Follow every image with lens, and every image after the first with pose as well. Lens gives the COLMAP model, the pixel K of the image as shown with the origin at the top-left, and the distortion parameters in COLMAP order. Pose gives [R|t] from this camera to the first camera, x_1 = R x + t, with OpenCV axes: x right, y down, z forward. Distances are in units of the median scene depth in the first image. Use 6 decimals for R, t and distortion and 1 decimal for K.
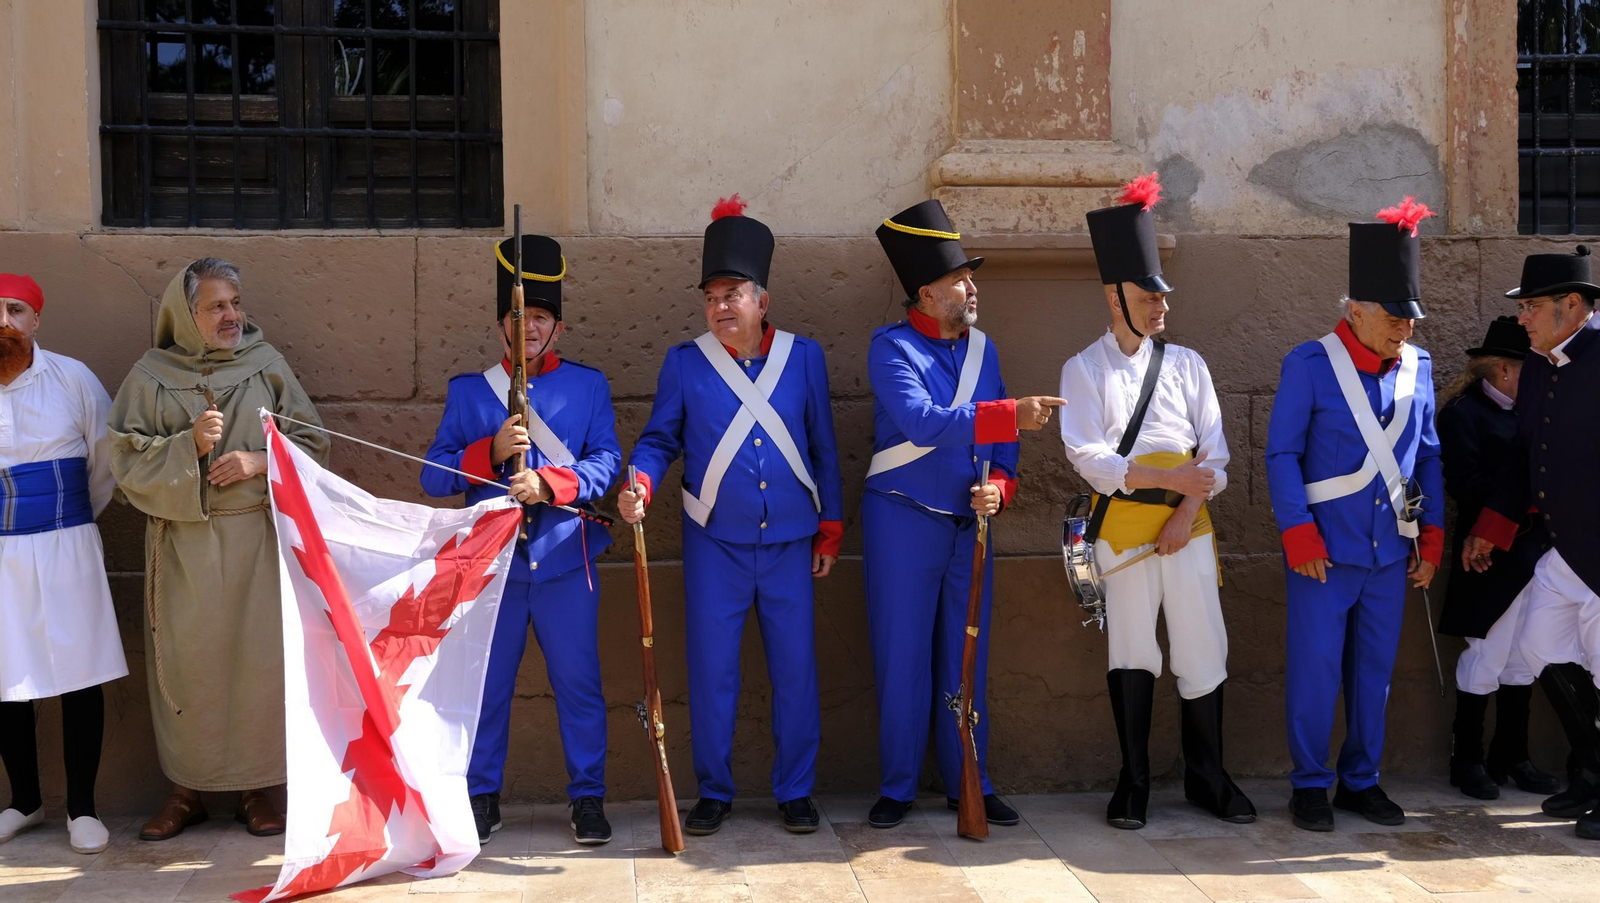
lens RADIAL K [[1861.7, 0, 809.3], [0, 1861.7, 442.8], [0, 0, 1]] dist [0.004858, 0.000000]
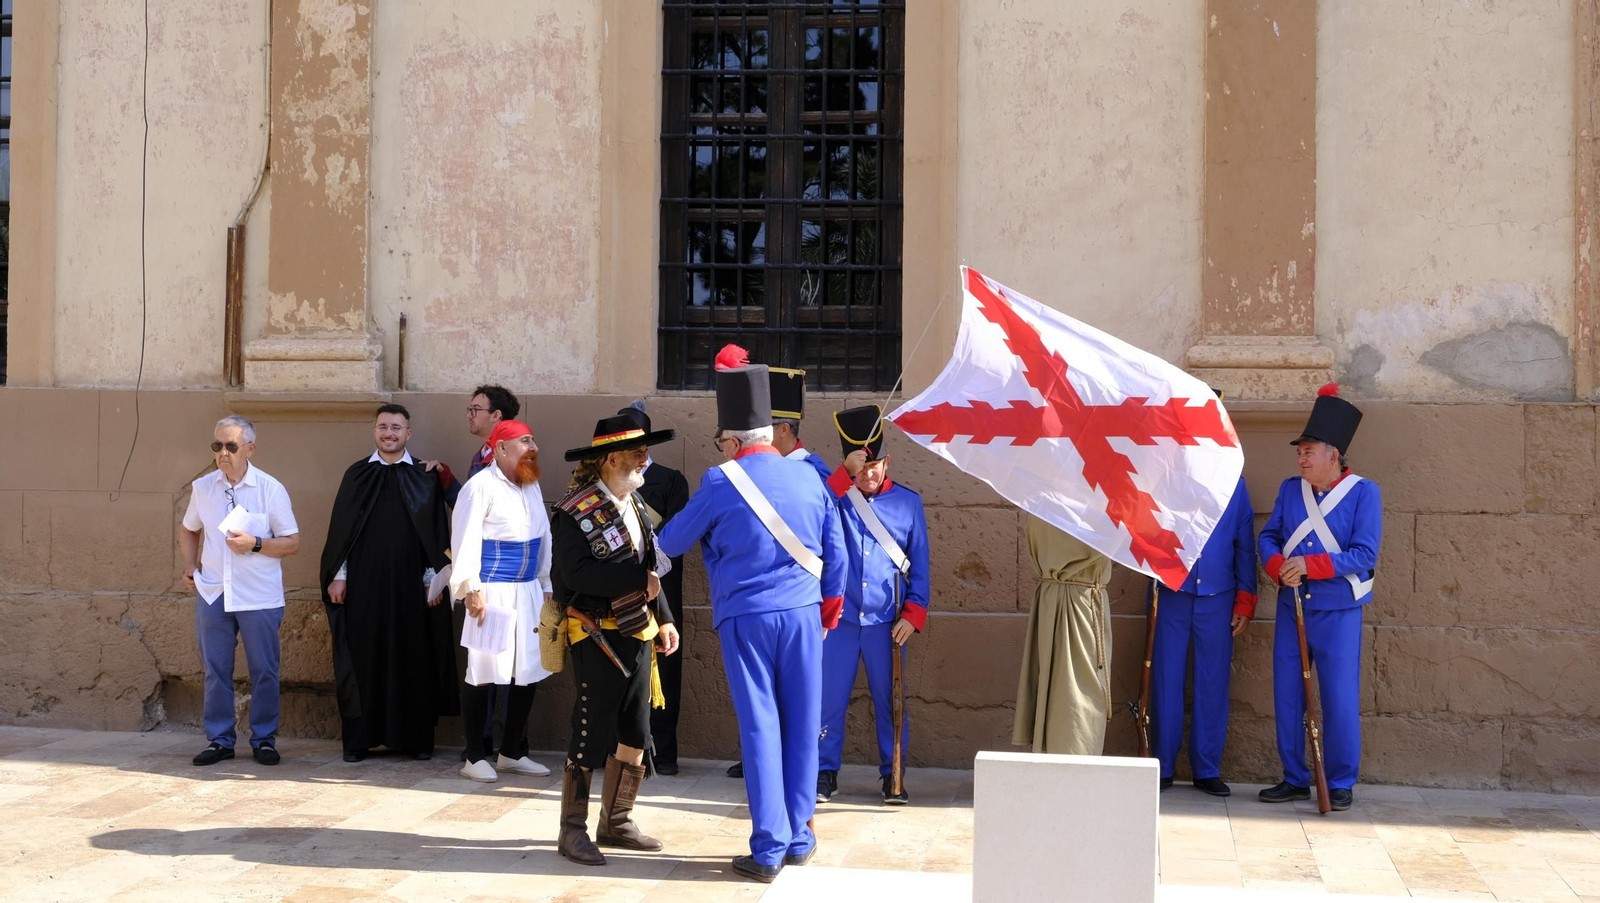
lens RADIAL K [[2093.8, 0, 805.7], [0, 2093.8, 443.4], [0, 0, 1]] dist [0.010948, 0.000000]
pose [[0.961027, 0.018551, -0.275830, 0.233849], [-0.030808, 0.998718, -0.040169, -0.001162], [0.274731, 0.047101, 0.960367, -0.672063]]
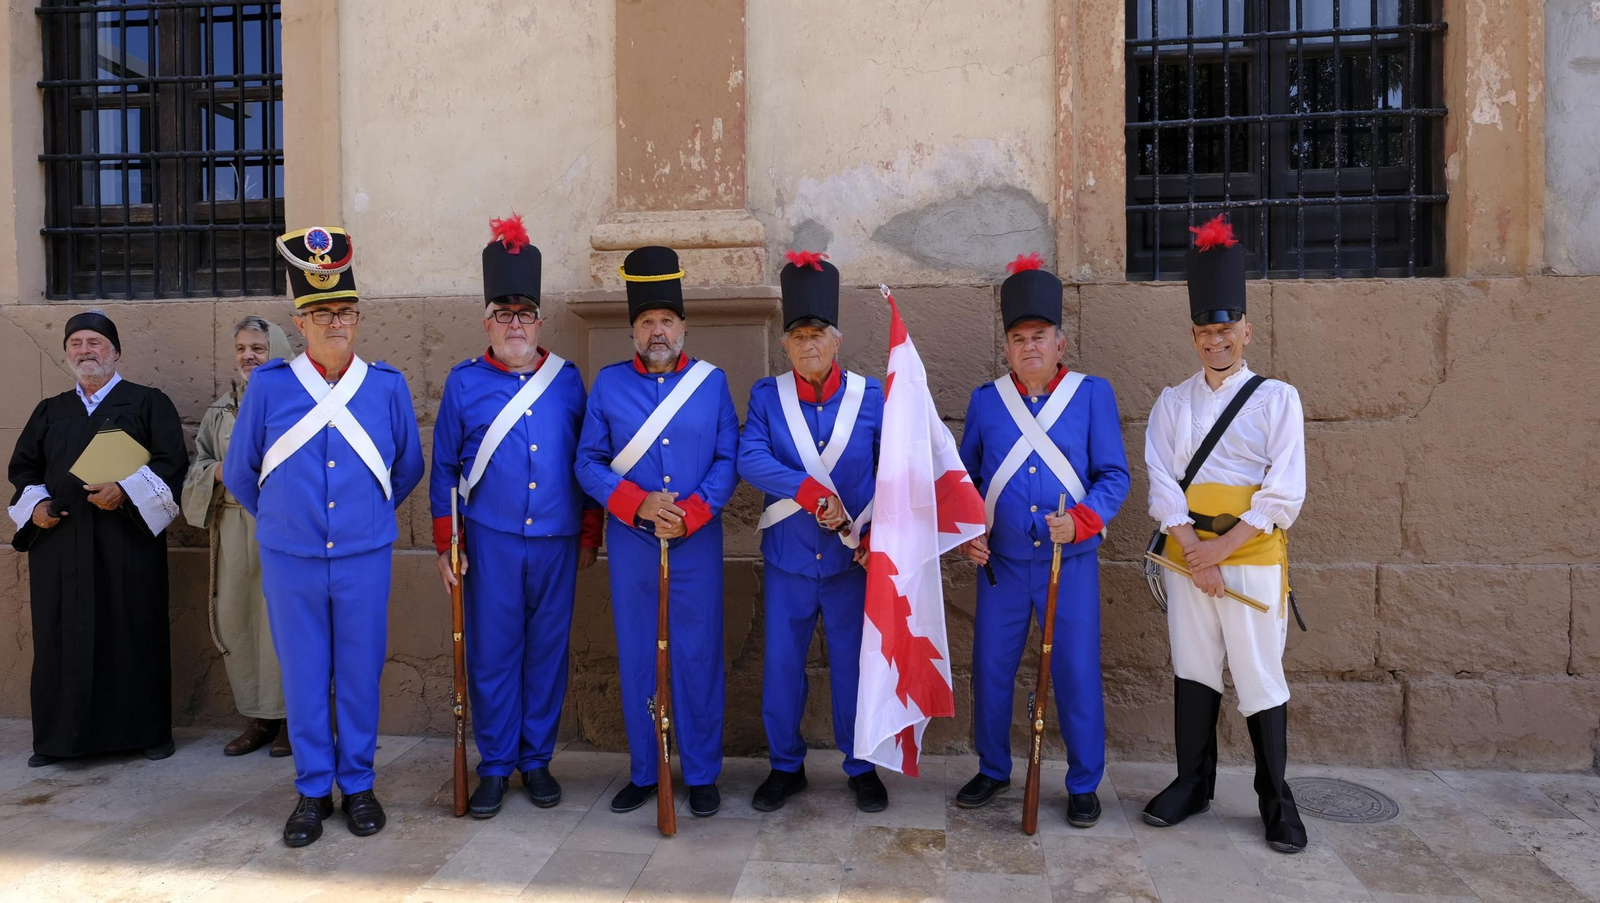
lens RADIAL K [[1078.4, 0, 798.8], [0, 1078.4, 439.8], [0, 0, 1]] dist [-0.033893, 0.015406]
pose [[0.968930, 0.011295, -0.247079, 0.368376], [-0.008540, 0.999889, 0.012220, -0.023433], [0.247190, -0.009730, 0.968918, 0.340694]]
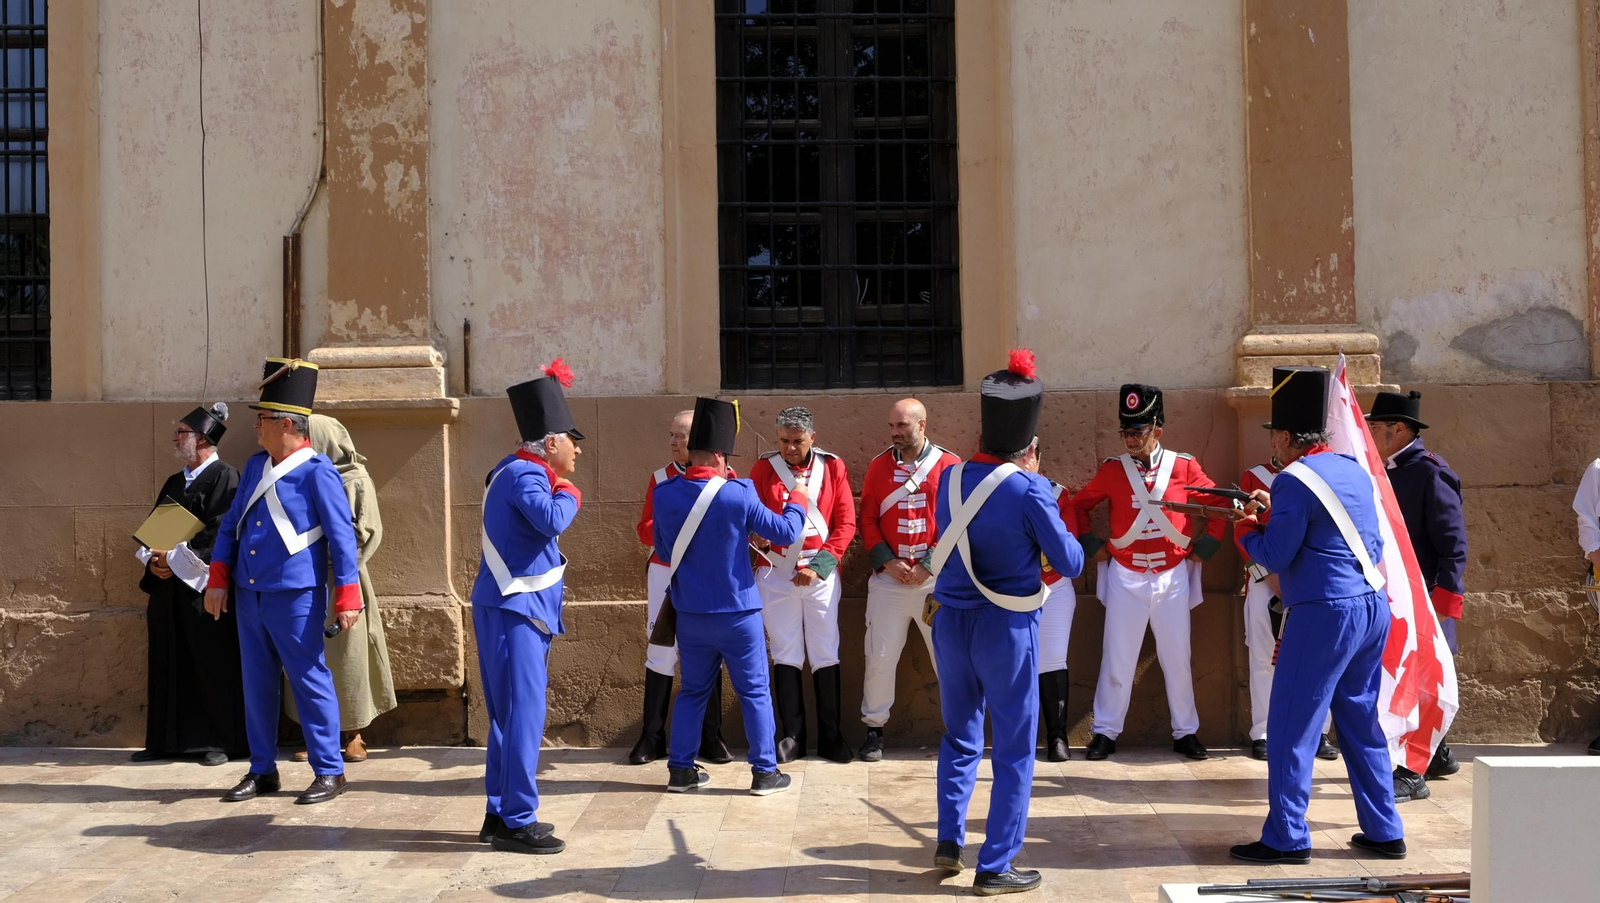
lens RADIAL K [[1743.1, 0, 805.9], [0, 1743.1, 442.8], [0, 0, 1]] dist [-0.002347, 0.000000]
pose [[0.988570, -0.008227, -0.150538, -0.071632], [0.001234, 0.998918, -0.046490, 0.002614], [0.150758, 0.045773, 0.987510, -0.488243]]
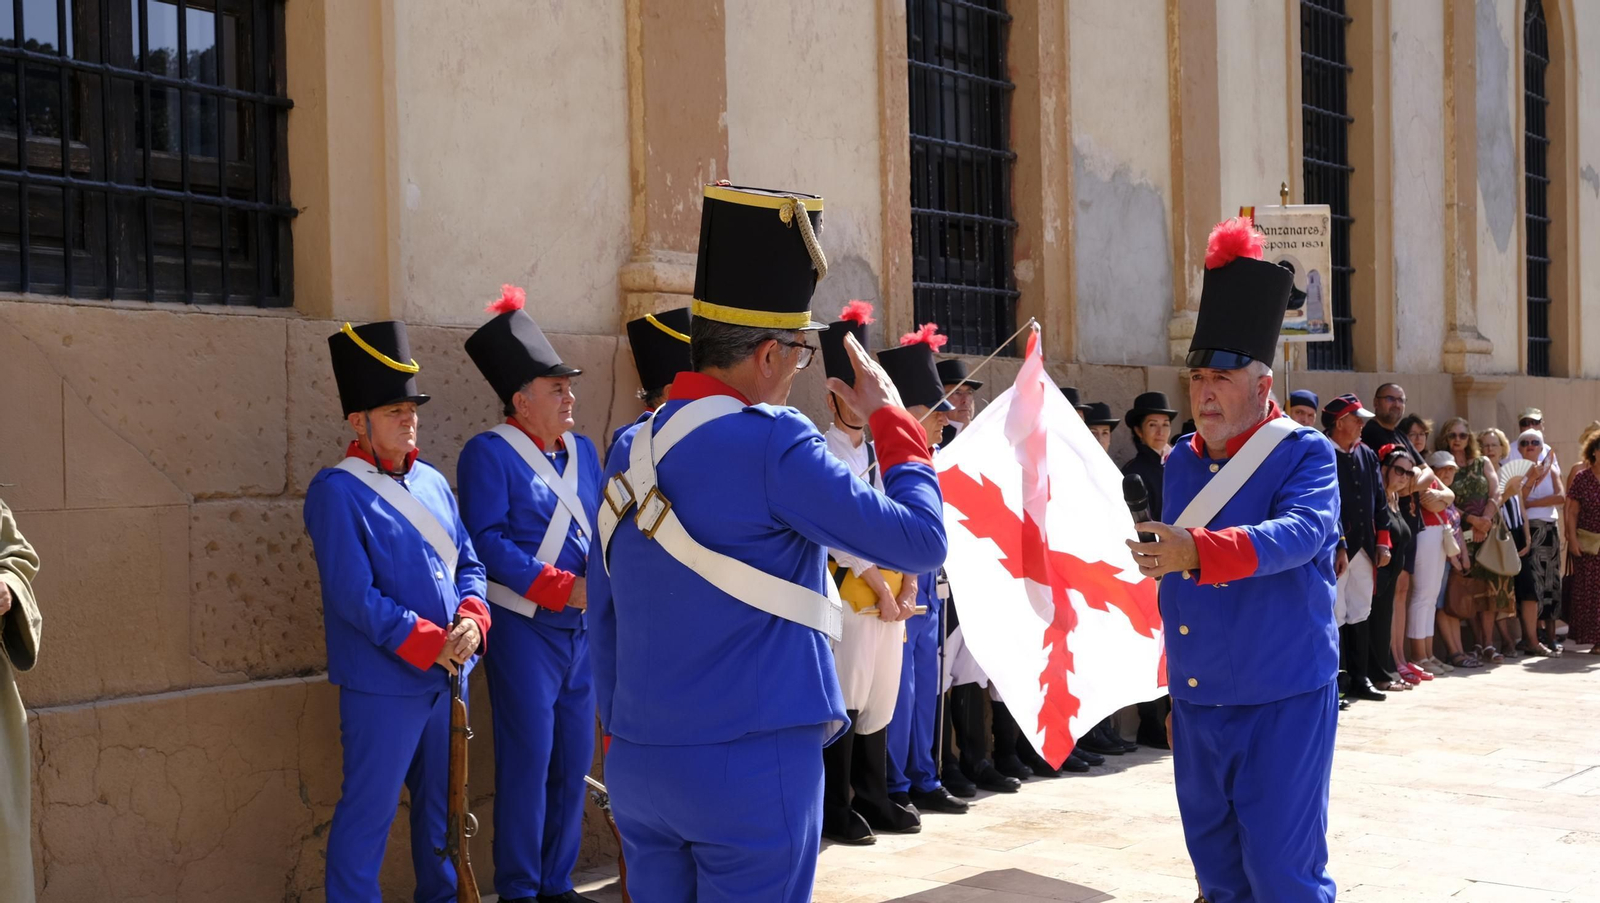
lens RADIAL K [[2207.8, 0, 788.5], [0, 2207.8, 453.2], [0, 0, 1]] dist [0.015387, 0.000000]
pose [[0.663057, -0.000761, 0.748568, -0.821018], [0.030428, 0.999200, -0.025937, -0.007810], [-0.747950, 0.039975, 0.662550, 0.089927]]
